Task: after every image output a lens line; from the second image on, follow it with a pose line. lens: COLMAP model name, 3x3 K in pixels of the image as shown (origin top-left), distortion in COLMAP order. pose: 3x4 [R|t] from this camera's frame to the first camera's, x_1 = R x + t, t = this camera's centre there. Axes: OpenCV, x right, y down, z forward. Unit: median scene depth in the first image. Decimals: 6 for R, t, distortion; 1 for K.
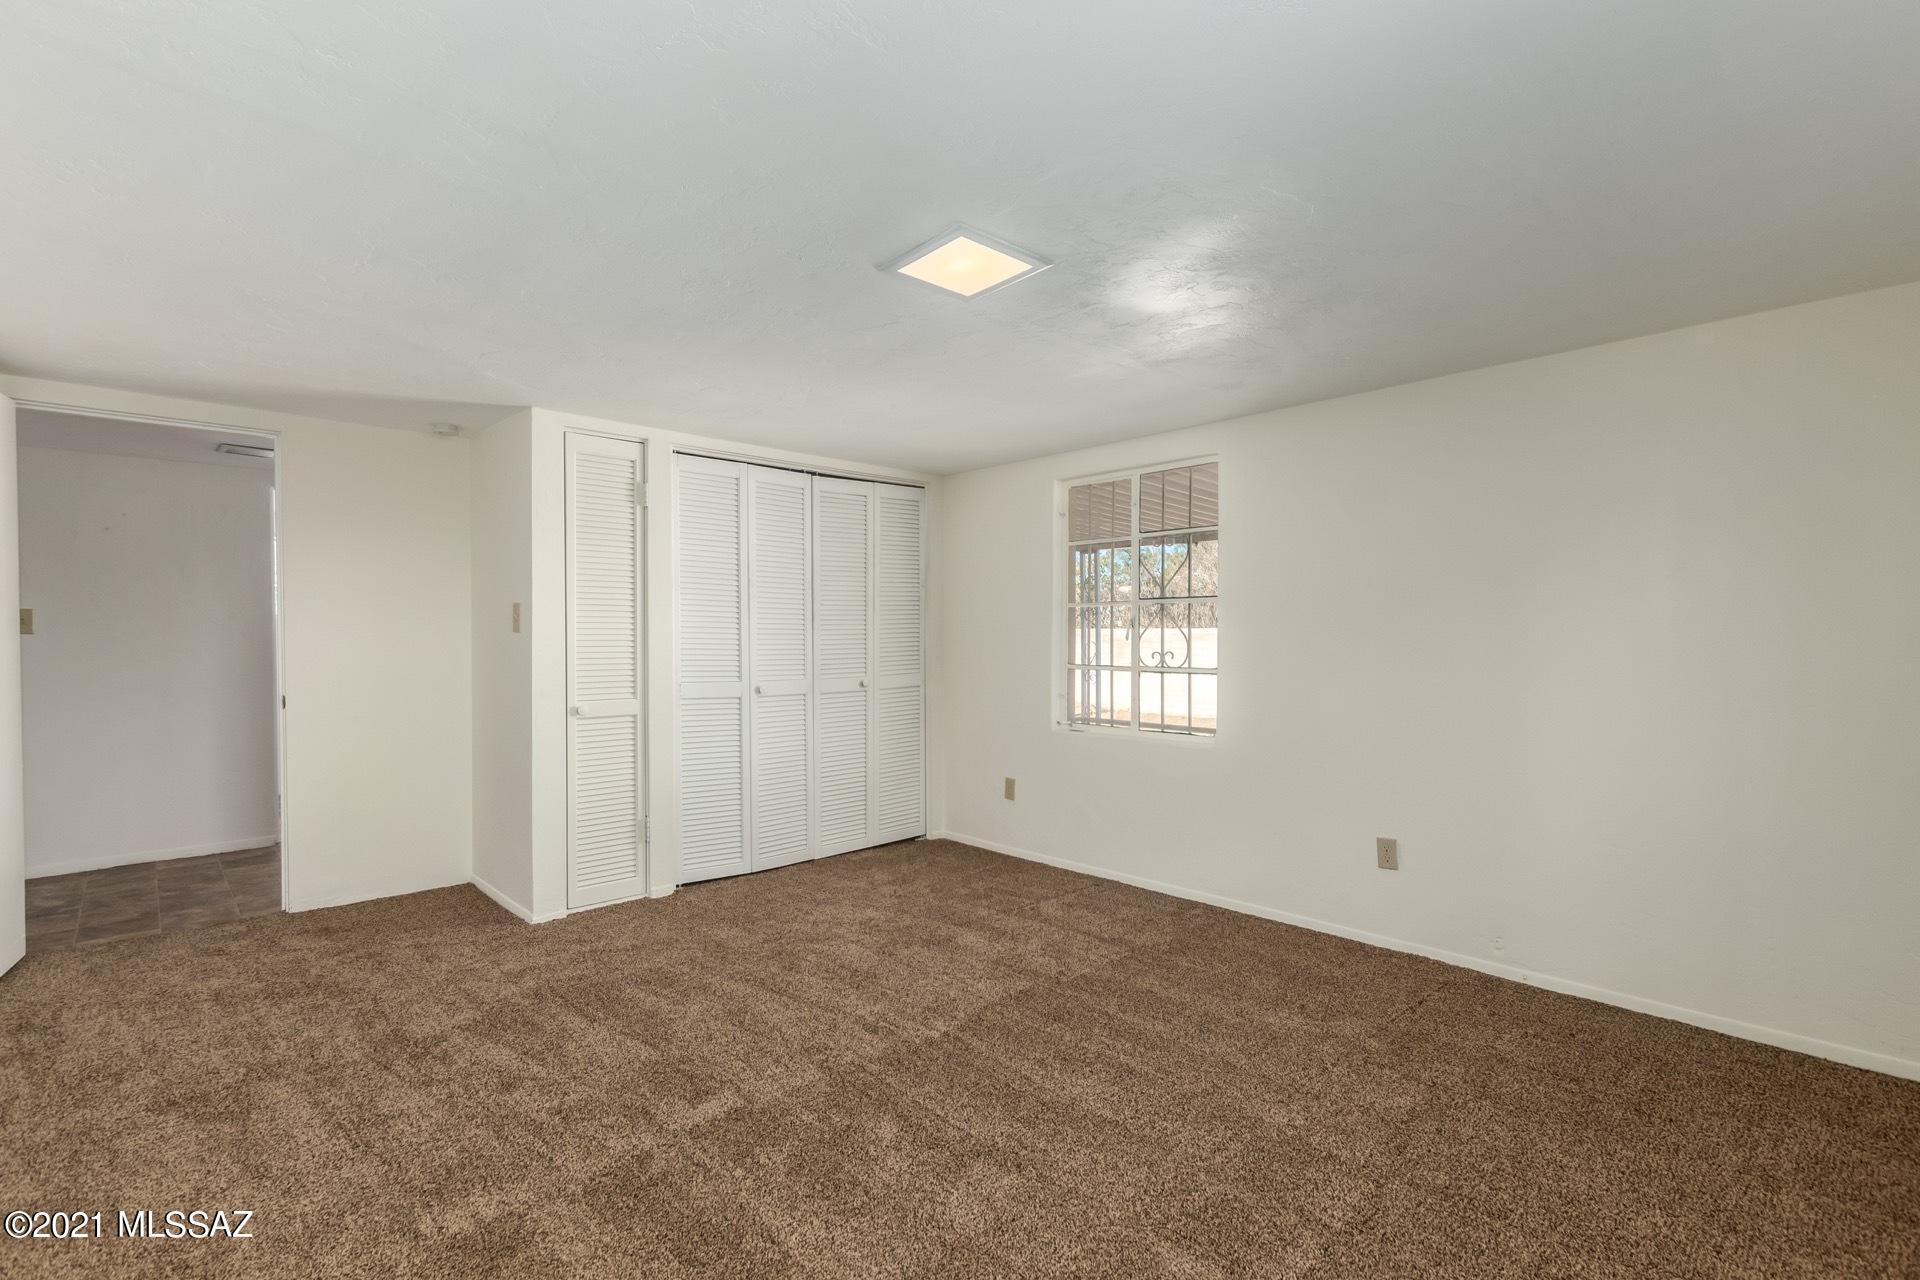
lens RADIAL K [[868.7, 0, 960.0], [0, 868.7, 640.0], [0, 0, 1]] dist [0.000144, 0.000013]
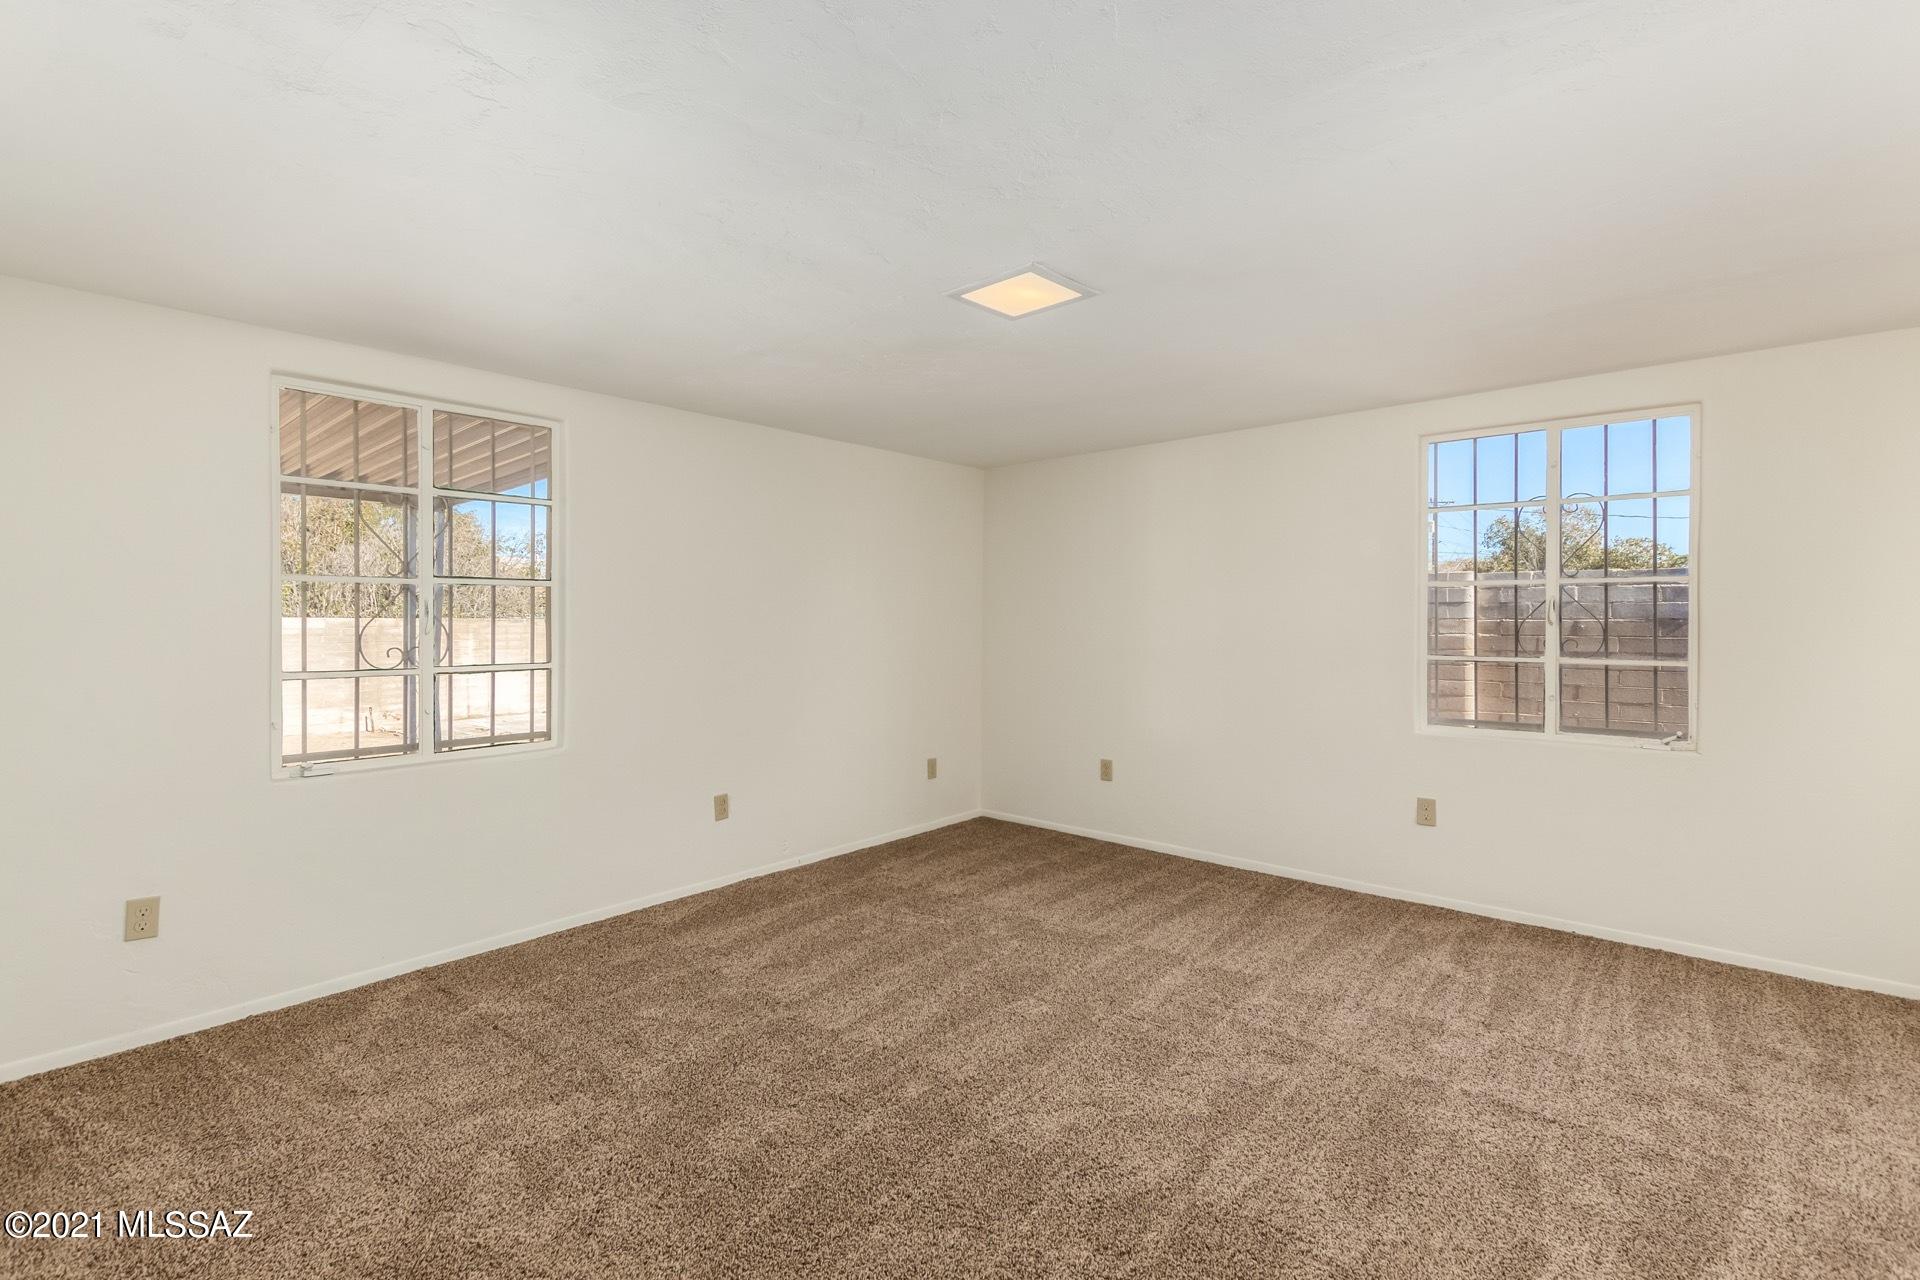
lens RADIAL K [[891.4, 0, 960.1], [0, 891.4, 619.0], [0, 0, 1]] dist [0.001409, 0.000172]
pose [[-0.093866, 0.002202, 0.995582, -0.618114], [0.012563, 0.999921, -0.001027, -0.004258], [-0.995506, 0.012411, -0.093886, 0.647567]]
